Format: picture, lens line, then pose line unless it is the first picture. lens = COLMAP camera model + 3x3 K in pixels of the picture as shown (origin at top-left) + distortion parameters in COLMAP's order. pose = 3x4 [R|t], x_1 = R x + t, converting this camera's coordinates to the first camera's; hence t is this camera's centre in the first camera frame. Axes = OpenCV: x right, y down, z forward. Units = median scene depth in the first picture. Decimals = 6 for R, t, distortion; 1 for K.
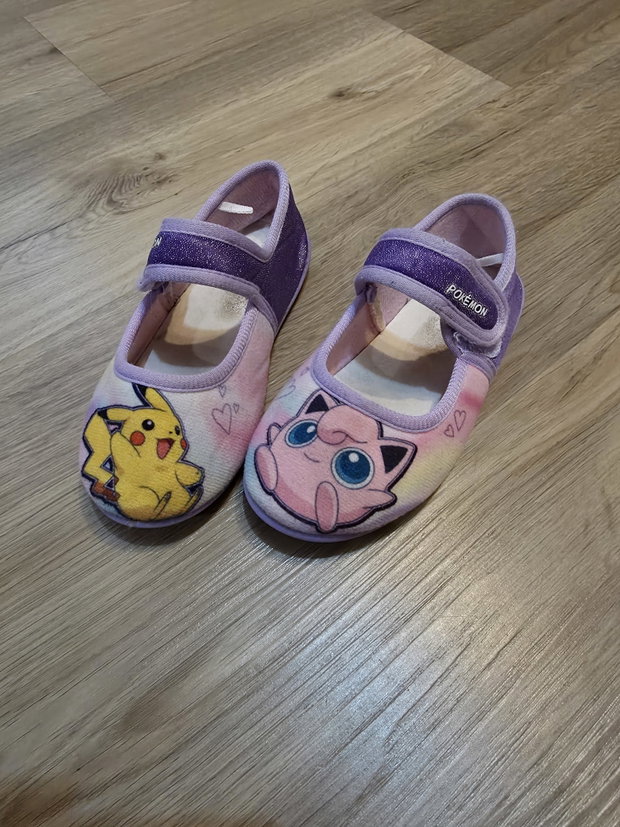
lens RADIAL K [[528.5, 0, 303.7], [0, 528.5, 412.1], [0, 0, 1]] dist [0.009904, -0.003560]
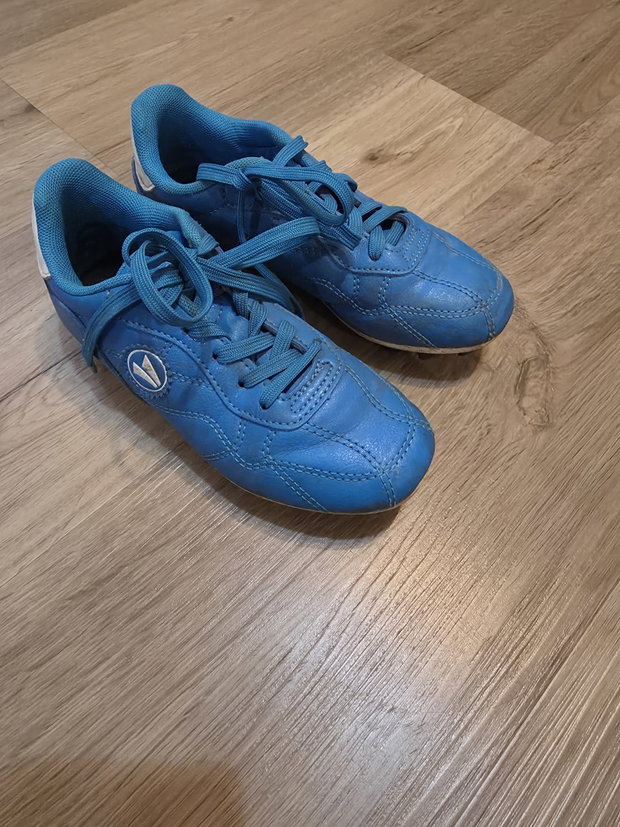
lens RADIAL K [[528.5, 0, 303.7], [0, 528.5, 412.1], [0, 0, 1]] dist [0.009904, -0.003560]
pose [[0.992549, -0.077957, 0.093643, -0.174819], [0.074934, 0.996561, 0.035376, -0.220846], [-0.096079, -0.028095, 0.994977, 0.110684]]
